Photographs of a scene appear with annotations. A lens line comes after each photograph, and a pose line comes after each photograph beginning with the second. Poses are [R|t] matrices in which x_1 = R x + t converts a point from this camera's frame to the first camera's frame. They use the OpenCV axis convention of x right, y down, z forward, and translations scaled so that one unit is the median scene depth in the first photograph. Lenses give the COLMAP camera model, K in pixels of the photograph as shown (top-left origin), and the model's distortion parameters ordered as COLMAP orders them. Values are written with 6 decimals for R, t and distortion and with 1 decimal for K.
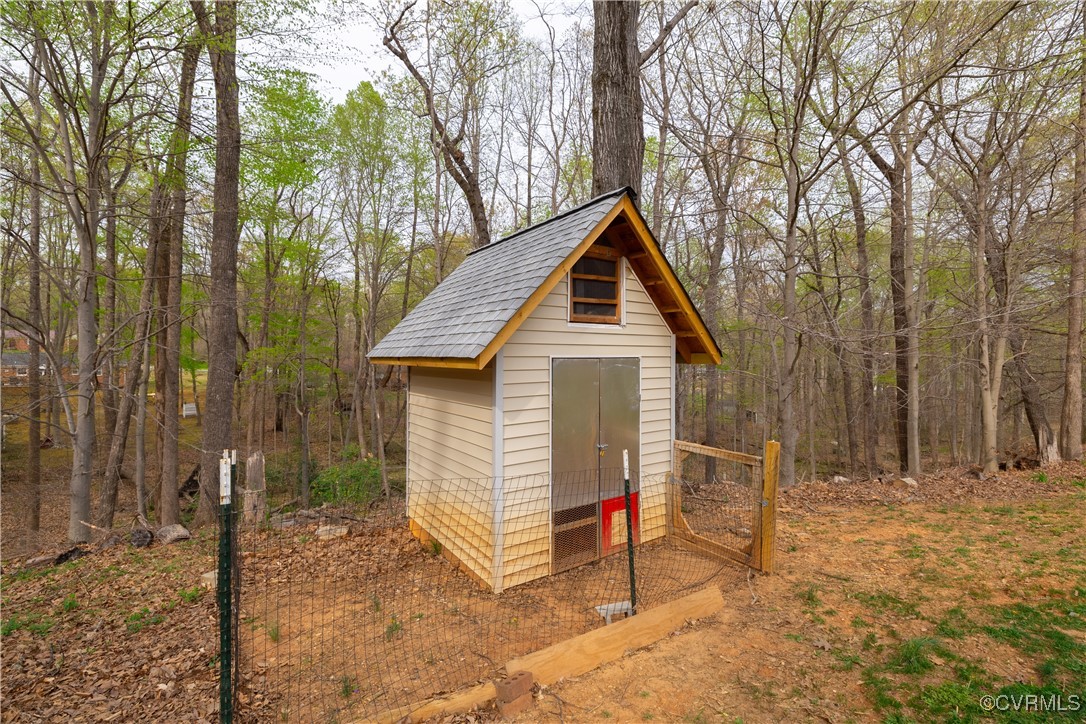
lens RADIAL K [[473.9, 0, 544.4], [0, 473.9, 355.8], [0, 0, 1]] dist [0.022077, -0.000091]
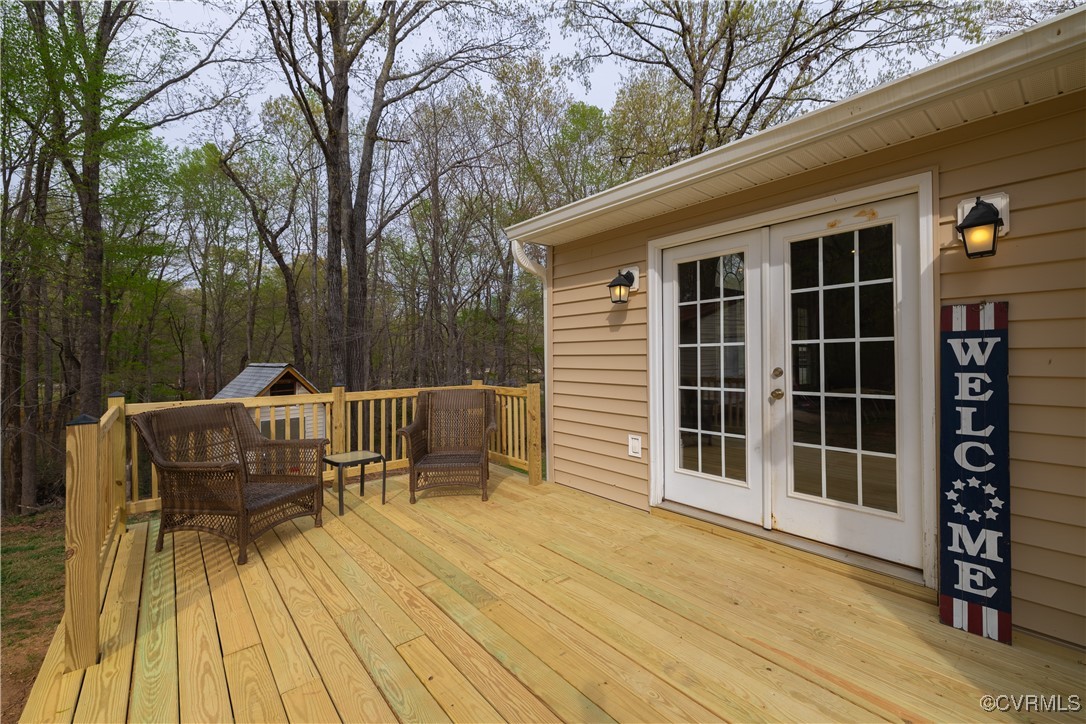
lens RADIAL K [[465.2, 0, 540.9], [0, 465.2, 352.4], [0, 0, 1]] dist [0.000002, -0.000075]
pose [[0.971086, -0.009973, 0.238521, 0.914307], [0.012028, 0.999902, -0.007158, -0.336147], [-0.238426, 0.009820, 0.971111, -1.971417]]
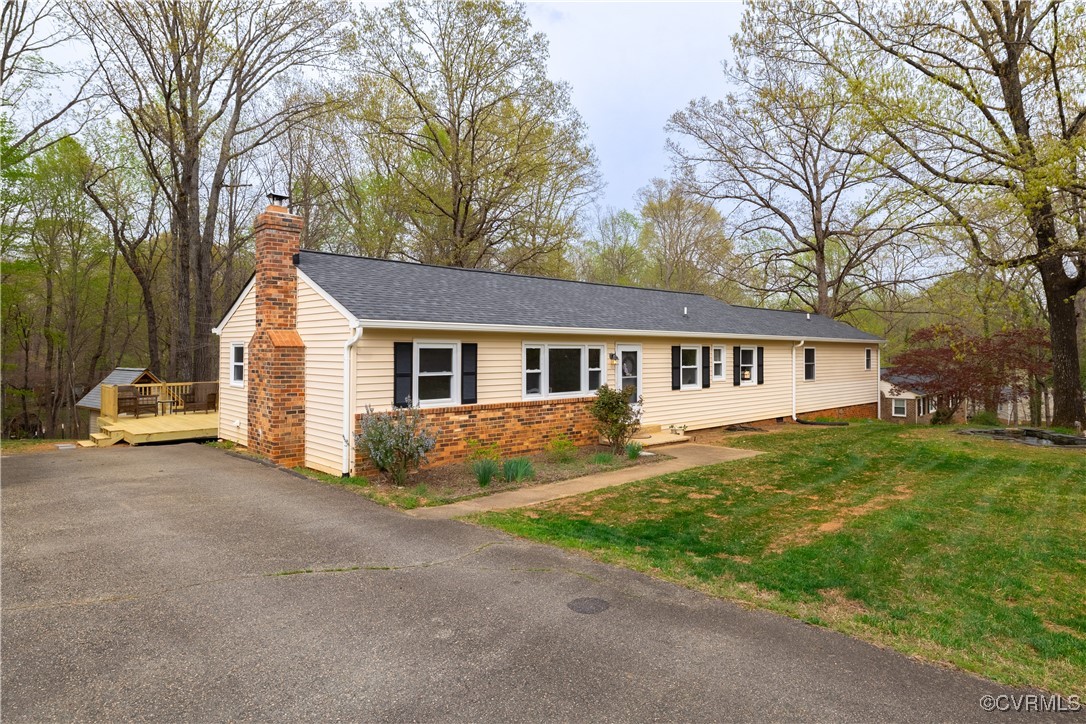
lens RADIAL K [[623.4, 0, 545.0], [0, 623.4, 349.9], [0, 0, 1]] dist [-0.003554, -0.000449]
pose [[0.950030, 0.004969, 0.312119, 1.727767], [-0.003556, 0.999981, -0.005095, -0.453657], [-0.312139, 0.003731, 0.950029, -5.173742]]
